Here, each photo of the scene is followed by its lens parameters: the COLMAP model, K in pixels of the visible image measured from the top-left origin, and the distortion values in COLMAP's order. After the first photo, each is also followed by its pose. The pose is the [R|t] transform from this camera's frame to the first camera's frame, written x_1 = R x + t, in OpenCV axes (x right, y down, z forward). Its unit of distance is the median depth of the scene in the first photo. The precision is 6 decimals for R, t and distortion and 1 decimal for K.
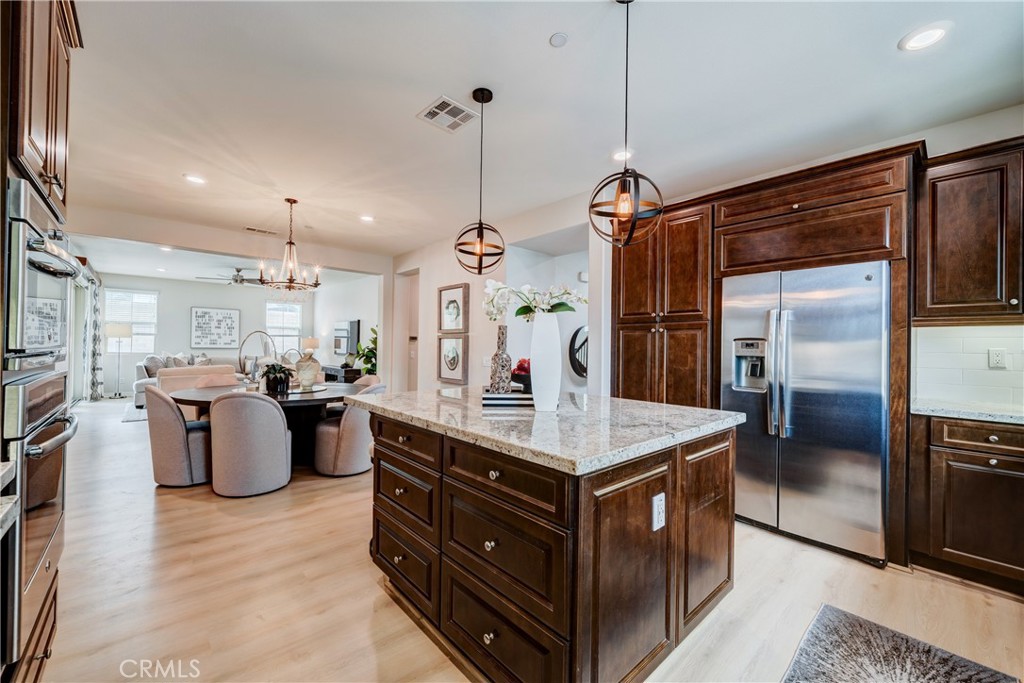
lens RADIAL K [[398.5, 0, 507.5], [0, 398.5, 342.1], [0, 0, 1]] dist [-0.001244, 0.000195]
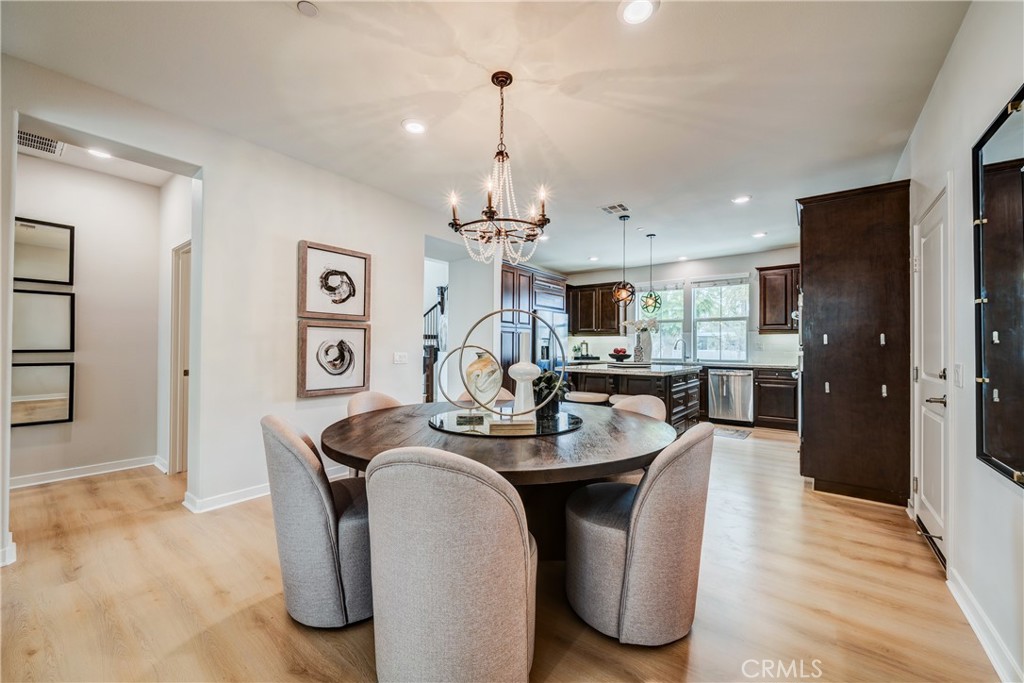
lens RADIAL K [[393.1, 0, 503.6], [0, 393.1, 342.5], [0, 0, 1]] dist [-0.003235, -0.000128]
pose [[-0.162994, -0.000795, 0.986627, -0.551645], [-0.018974, 0.999817, -0.002329, 0.008399], [-0.986445, -0.019100, -0.162980, 0.547095]]
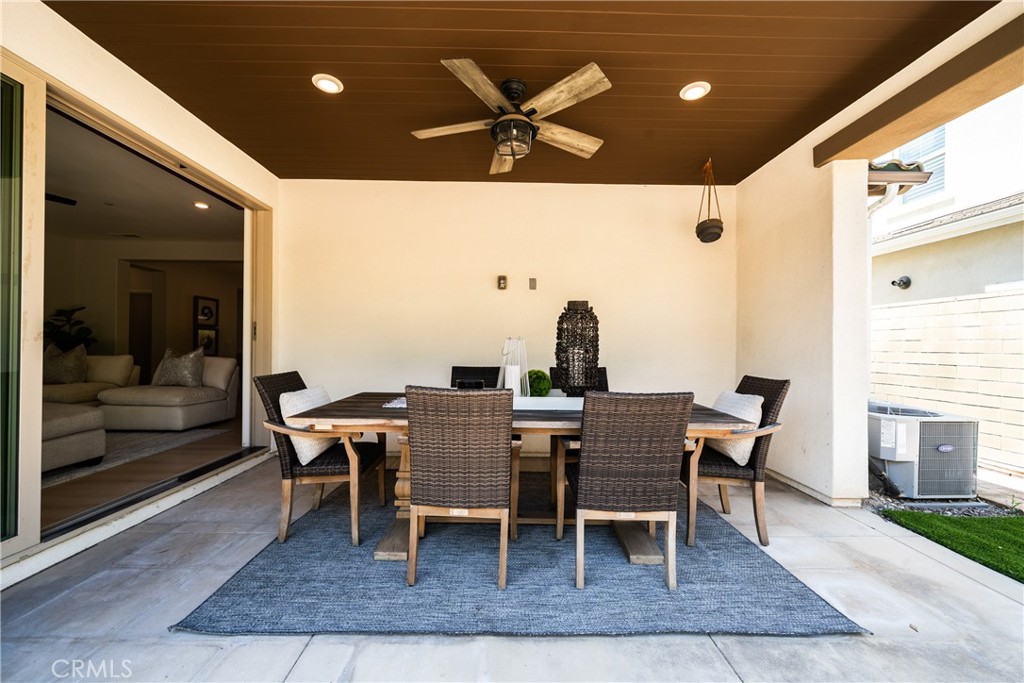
lens RADIAL K [[393.1, 0, 508.8], [0, 393.1, 342.7], [0, 0, 1]] dist [-0.003235, -0.000128]
pose [[-0.750178, -0.014656, 0.661073, -1.411122], [-0.025028, 0.999667, -0.006240, 0.015060], [-0.660762, -0.021227, -0.750296, 0.915127]]
